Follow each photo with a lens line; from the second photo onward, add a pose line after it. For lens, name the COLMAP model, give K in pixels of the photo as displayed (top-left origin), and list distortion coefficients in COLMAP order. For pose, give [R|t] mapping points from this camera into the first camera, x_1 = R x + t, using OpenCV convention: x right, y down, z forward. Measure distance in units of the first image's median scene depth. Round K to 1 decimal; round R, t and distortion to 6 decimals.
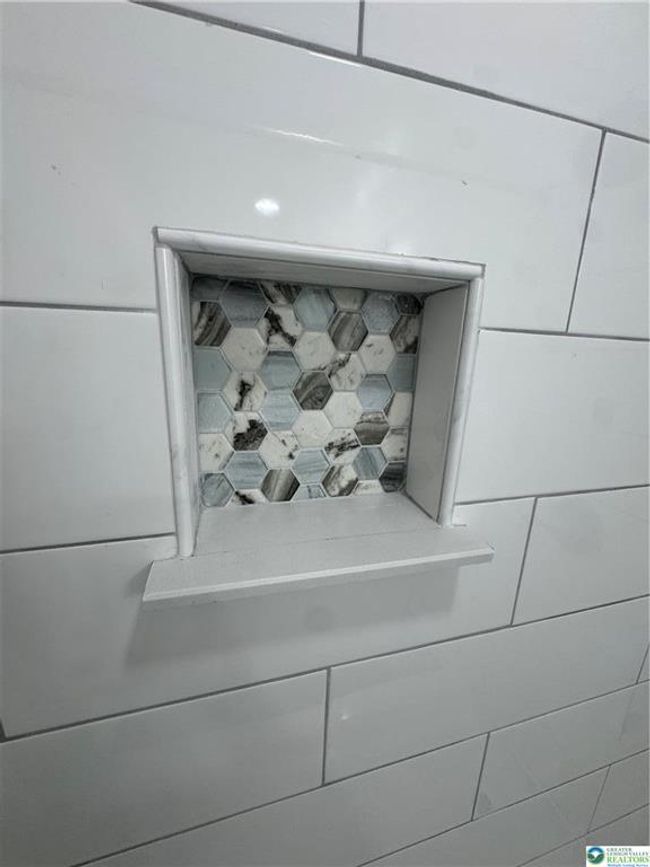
lens RADIAL K [[347.5, 0, 326.4], [0, 347.5, 430.5], [0, 0, 1]] dist [-0.004879, 0.001494]
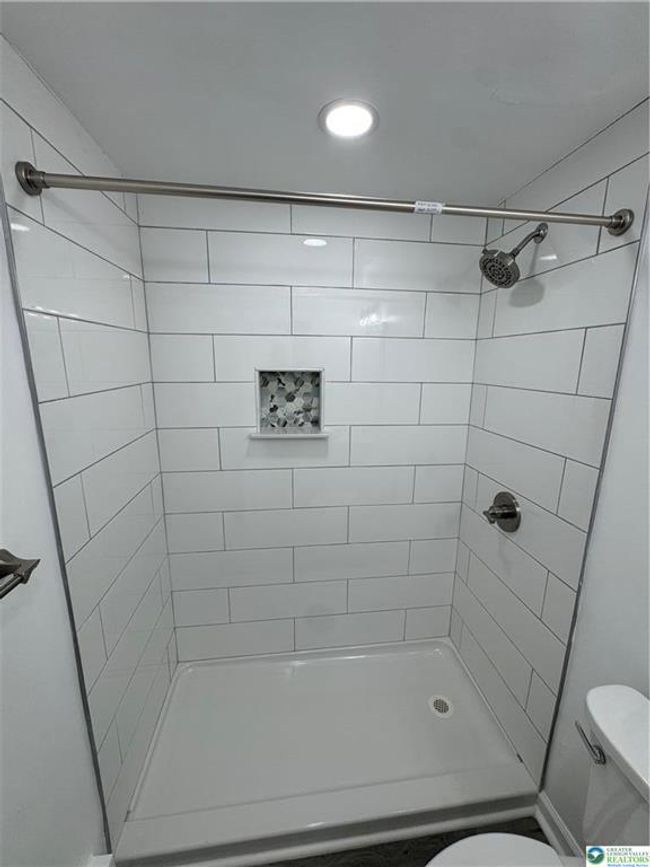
lens RADIAL K [[347.5, 0, 327.1], [0, 347.5, 432.3], [0, 0, 1]] dist [-0.004879, 0.001494]
pose [[0.989959, 0.005039, -0.141268, 0.911086], [-0.008613, 0.999658, -0.024703, 0.364392], [0.141095, 0.025671, 0.989663, -2.737309]]
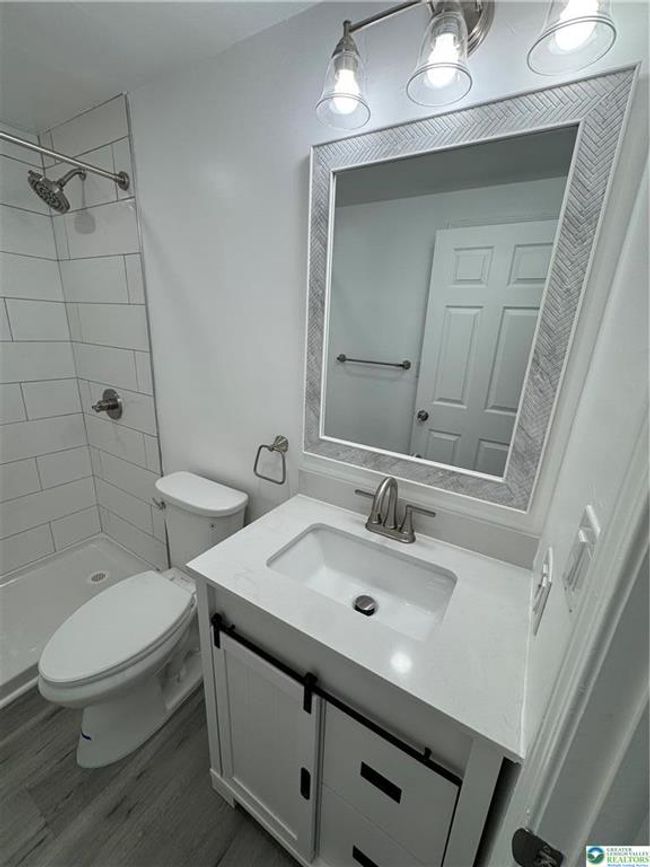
lens RADIAL K [[347.5, 0, 327.6], [0, 347.5, 433.9], [0, 0, 1]] dist [-0.004879, 0.001494]
pose [[0.731986, -0.196120, 0.652482, 1.219660], [0.121869, 0.979919, 0.157821, 1.024307], [-0.670331, -0.036005, 0.741188, -4.133157]]
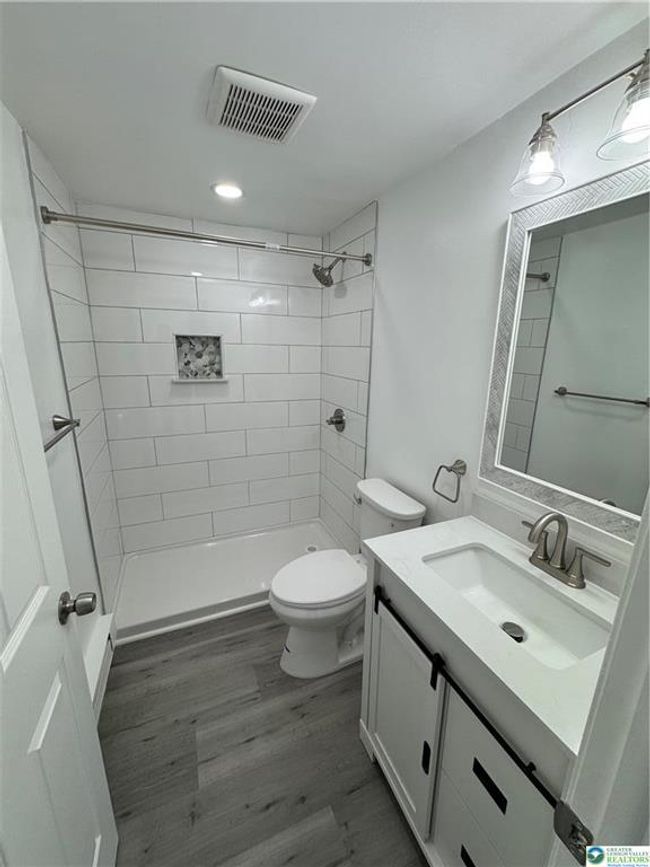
lens RADIAL K [[347.5, 0, 327.9], [0, 347.5, 434.3], [0, 0, 1]] dist [-0.004879, 0.001494]
pose [[0.989784, -0.049041, 0.133875, 1.185467], [0.045146, 0.998468, 0.031982, 1.056478], [-0.135238, -0.025611, 0.990482, -4.761399]]
